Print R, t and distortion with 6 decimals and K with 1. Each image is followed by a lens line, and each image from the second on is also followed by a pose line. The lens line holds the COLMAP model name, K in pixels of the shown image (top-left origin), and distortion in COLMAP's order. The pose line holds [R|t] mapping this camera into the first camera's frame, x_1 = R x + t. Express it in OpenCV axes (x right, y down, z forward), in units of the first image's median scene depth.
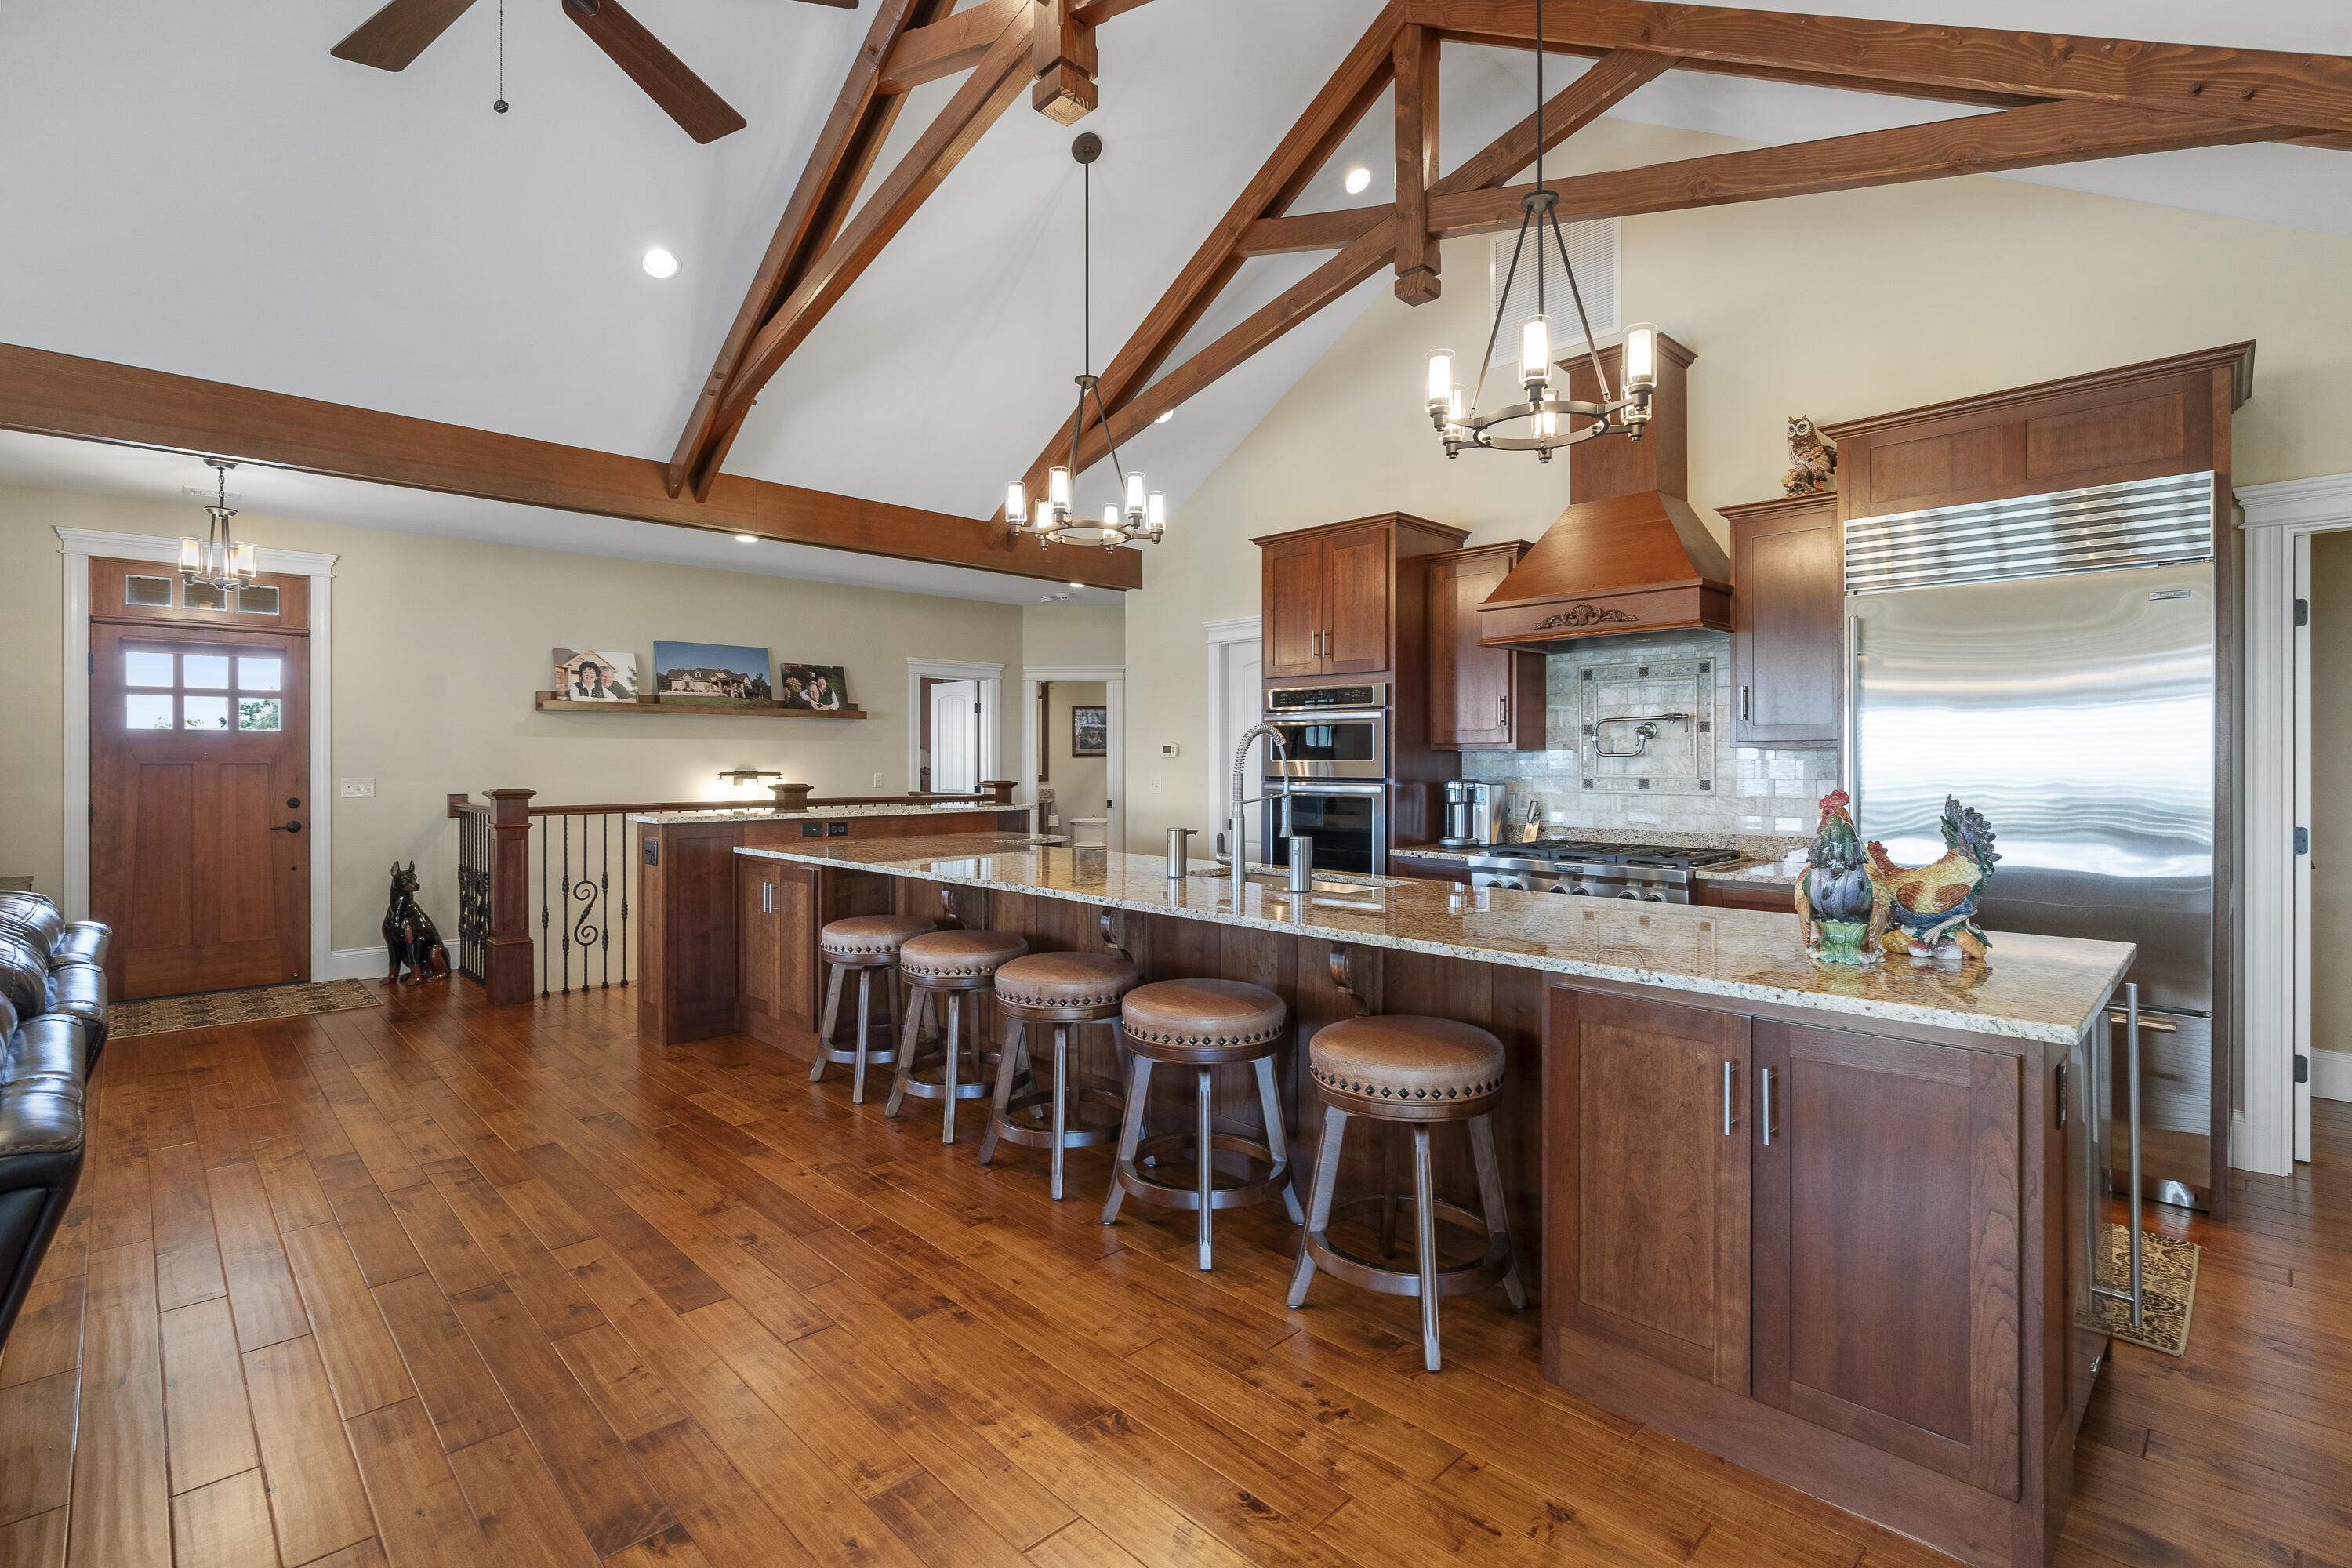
lens RADIAL K [[1092.7, 0, 1169.3], [0, 1092.7, 756.0], [0, 0, 1]] dist [-0.002376, -0.000111]
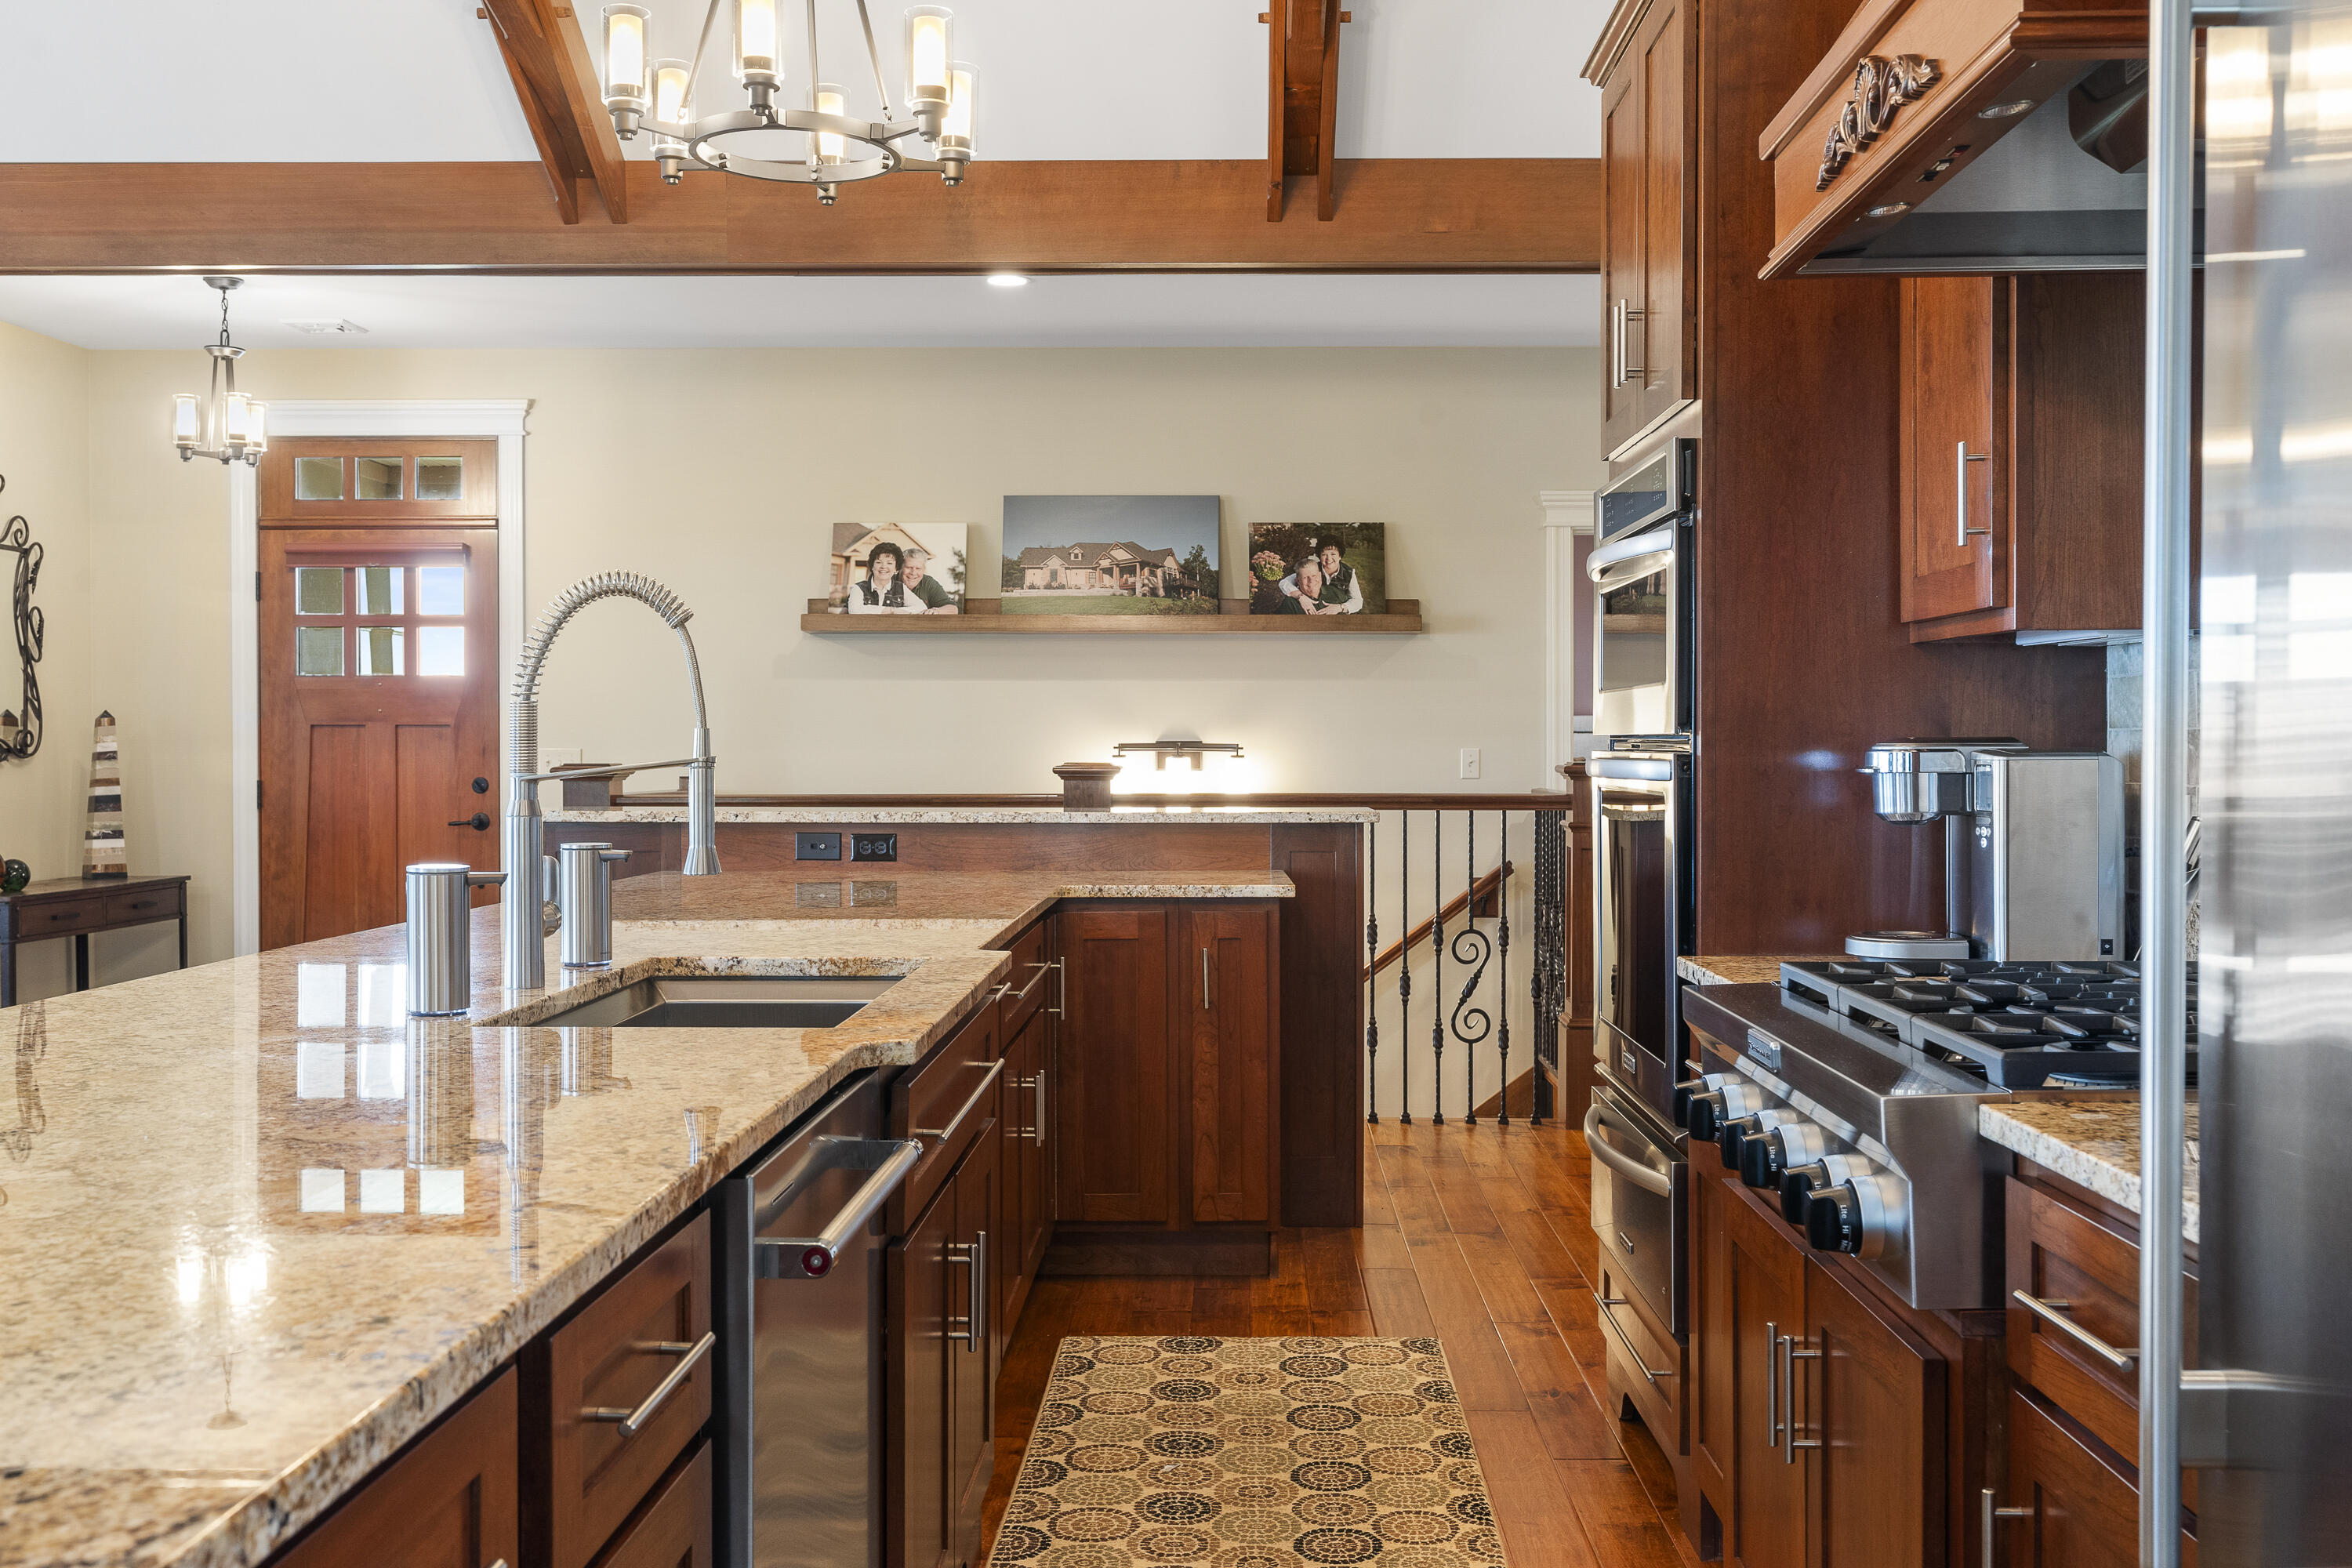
lens RADIAL K [[2084.9, 0, 1179.9], [0, 2084.9, 729.8], [0, 0, 1]] dist [0.000535, -0.001296]
pose [[0.705941, 0.005758, -0.708247, 0.314160], [0.002998, 0.999934, 0.011117, -0.002487], [0.708264, -0.009971, 0.705877, 0.342728]]
